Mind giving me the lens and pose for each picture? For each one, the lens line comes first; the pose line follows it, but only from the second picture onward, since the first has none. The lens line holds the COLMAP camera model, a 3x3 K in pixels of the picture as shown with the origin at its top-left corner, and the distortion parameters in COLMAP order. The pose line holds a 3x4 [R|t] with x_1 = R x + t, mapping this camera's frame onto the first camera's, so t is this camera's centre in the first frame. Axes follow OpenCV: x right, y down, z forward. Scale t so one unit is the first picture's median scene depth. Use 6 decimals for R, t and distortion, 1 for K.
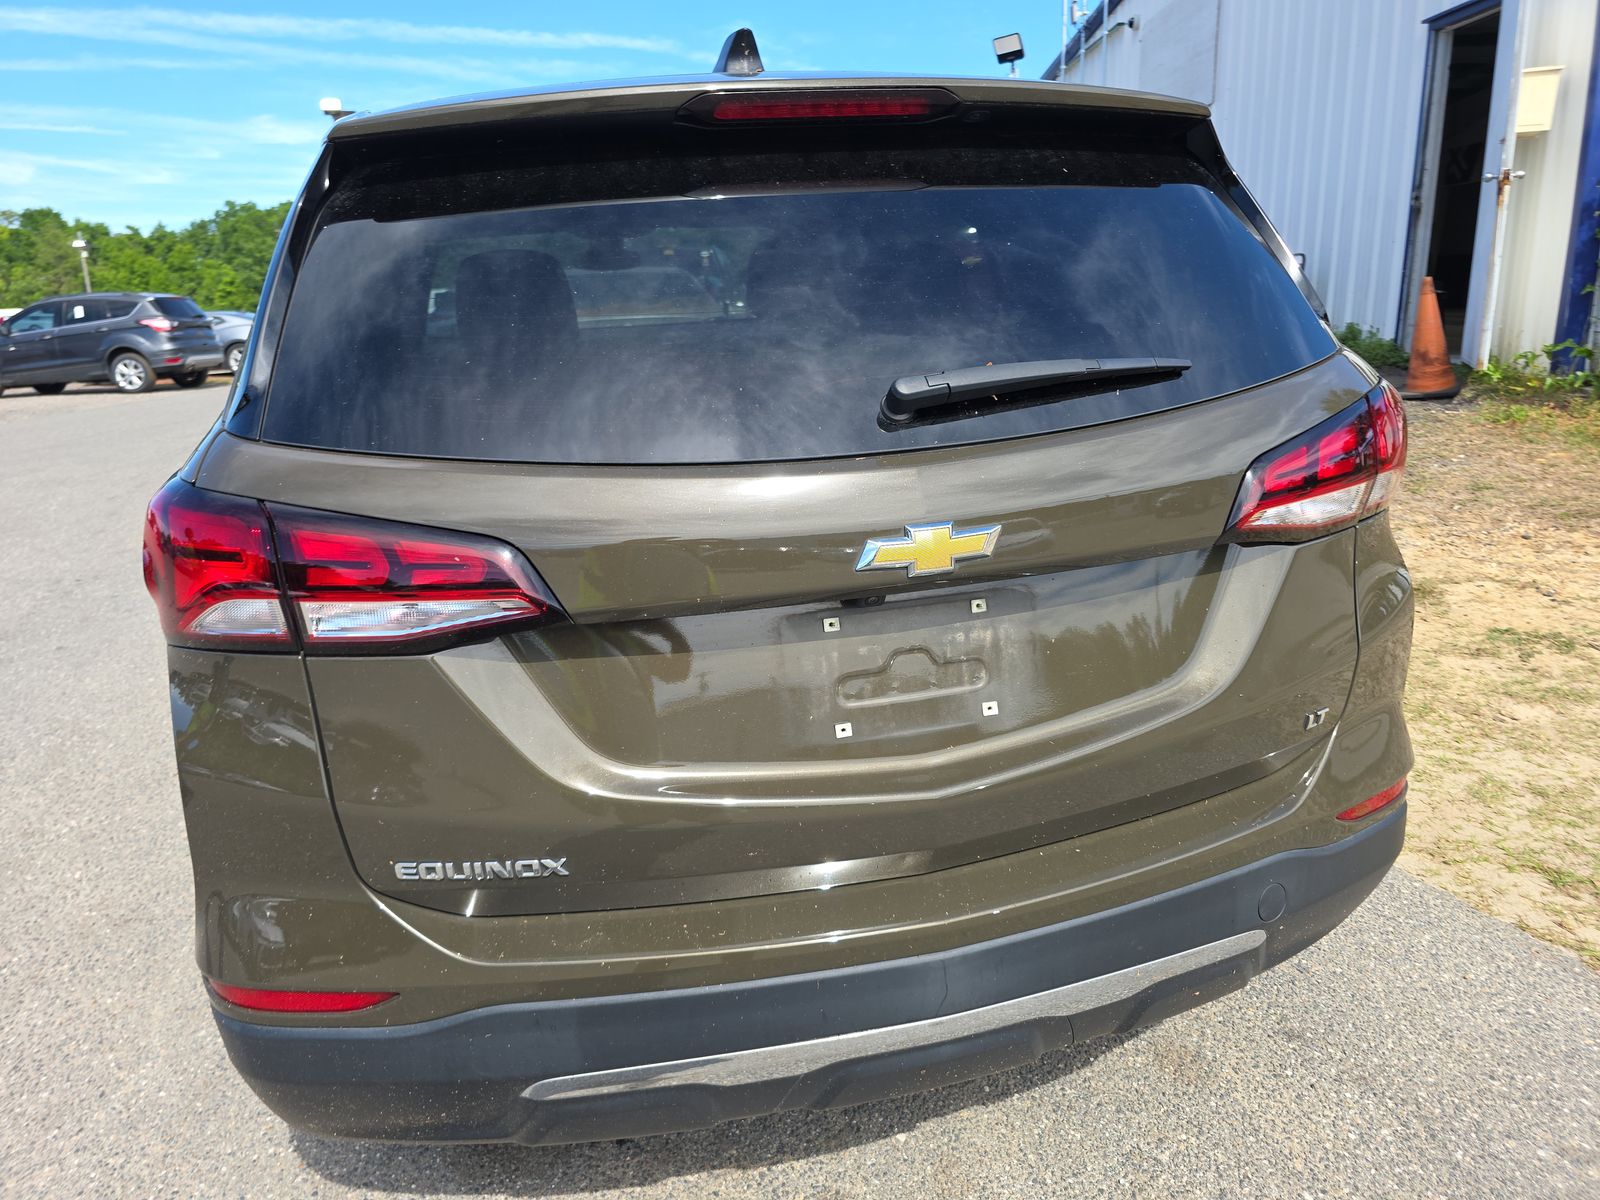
lens RADIAL K [[1226.5, 0, 800.0], [0, 1226.5, 600.0], [0, 0, 1]] dist [0.045552, -0.050754]
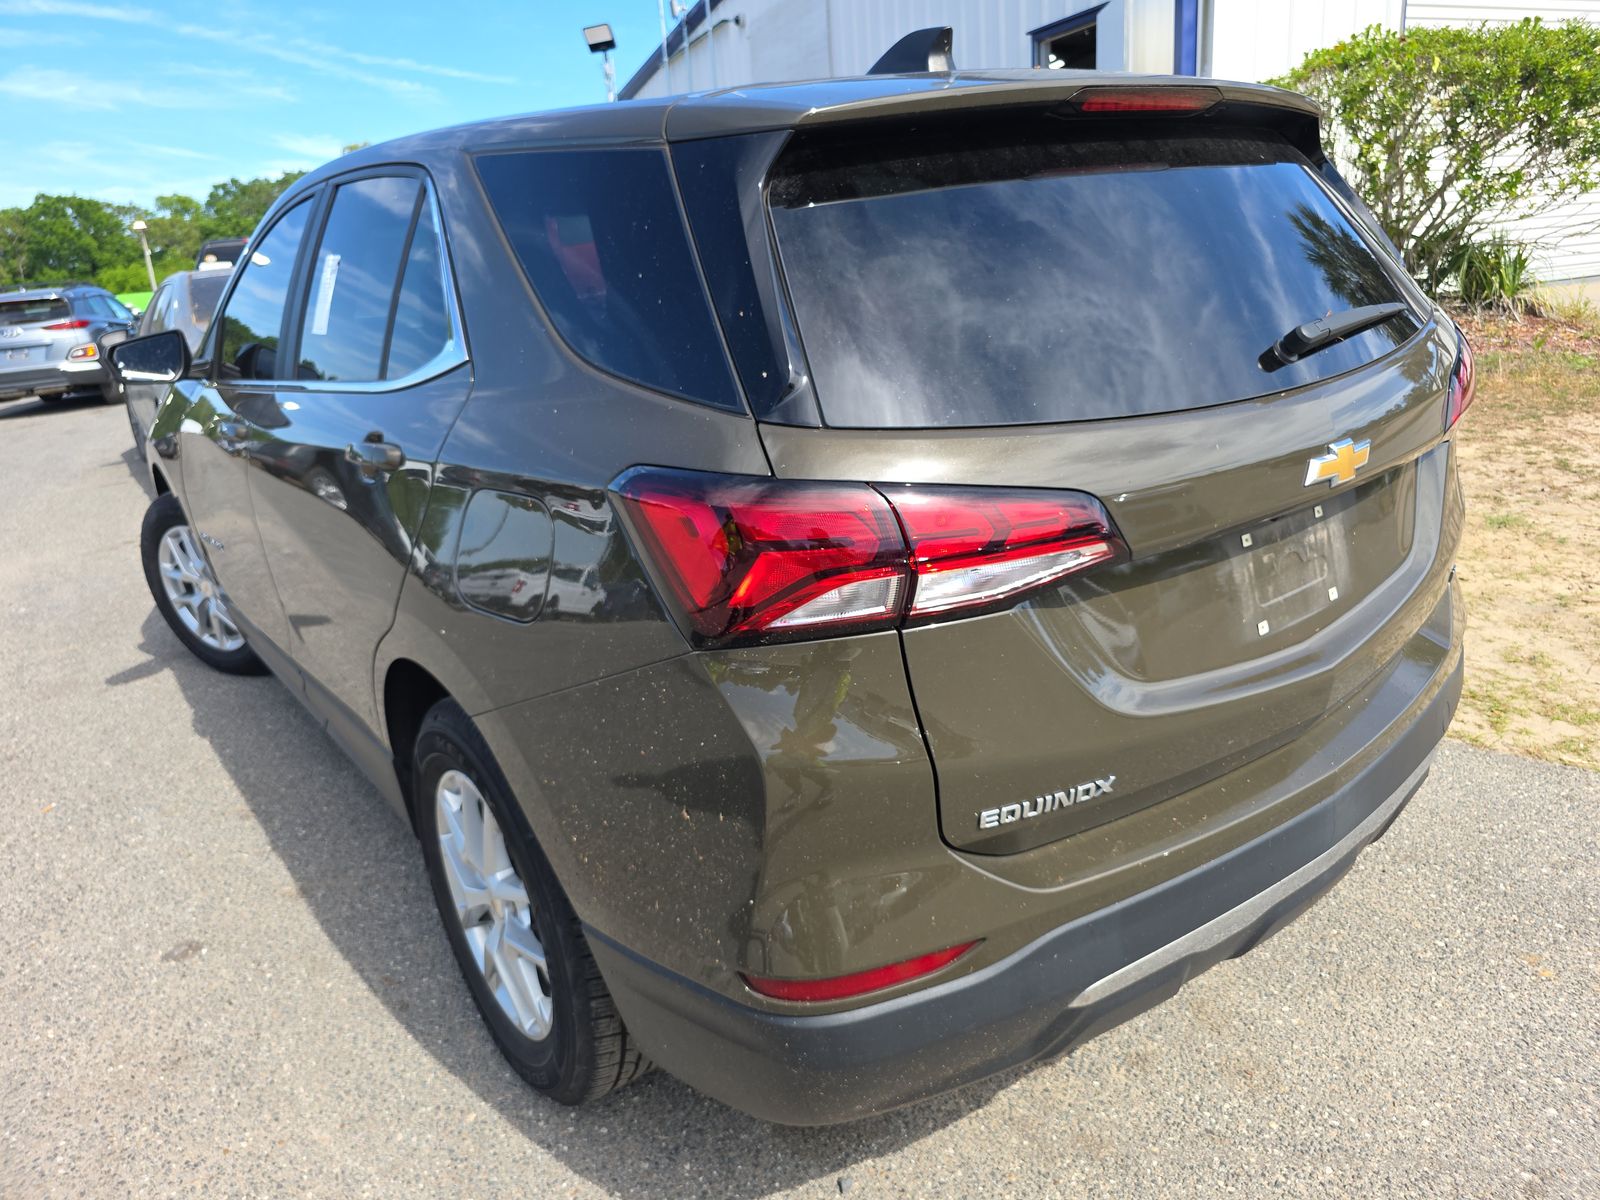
lens RADIAL K [[1237.1, 0, 800.0], [0, 1237.1, 600.0], [0, 0, 1]] dist [0.114910, -0.185739]
pose [[0.893519, -0.147200, 0.424212, -0.636041], [0.146416, 0.988616, 0.034648, -0.019771], [-0.424483, 0.031153, 0.904900, 0.066930]]
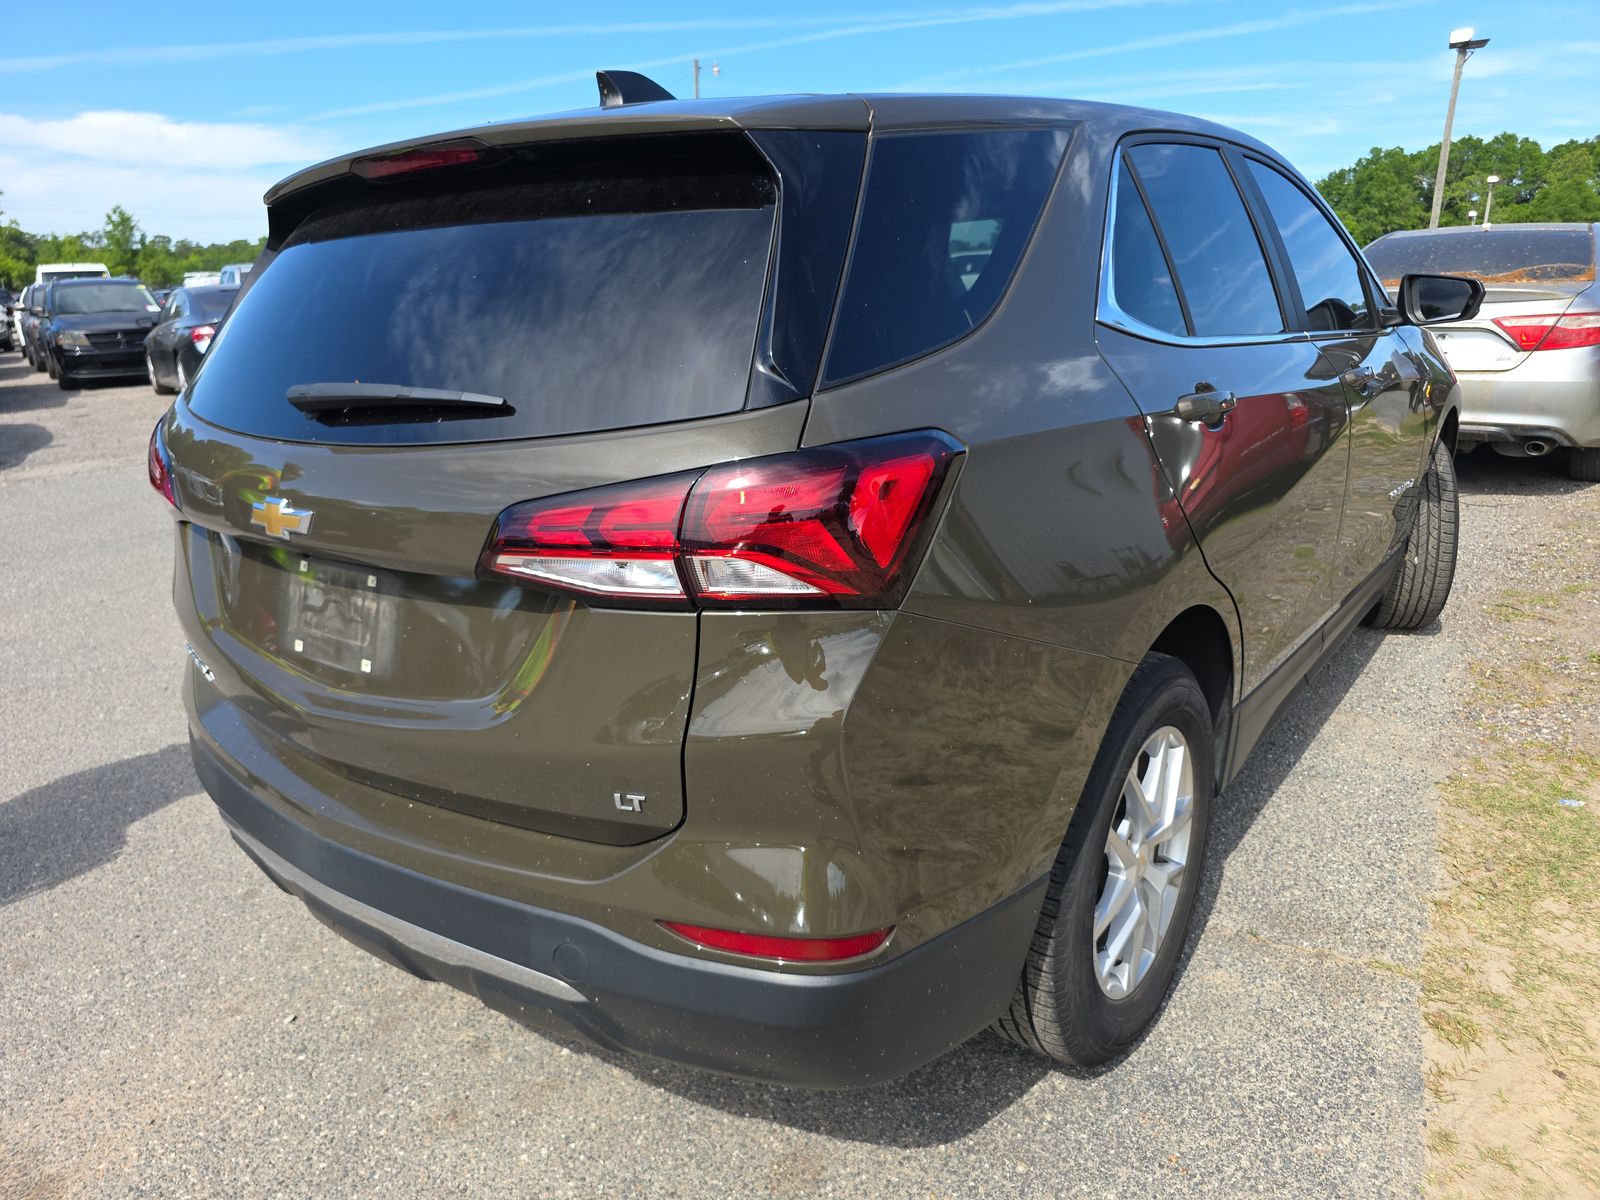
lens RADIAL K [[1248.4, 0, 800.9], [0, 1248.4, 619.9], [0, 0, 1]] dist [0.043737, -0.001982]
pose [[0.558207, 0.250262, -0.791059, 1.009664], [-0.206571, 0.965323, 0.159628, -0.178868], [0.803576, 0.074304, 0.590546, 0.454438]]
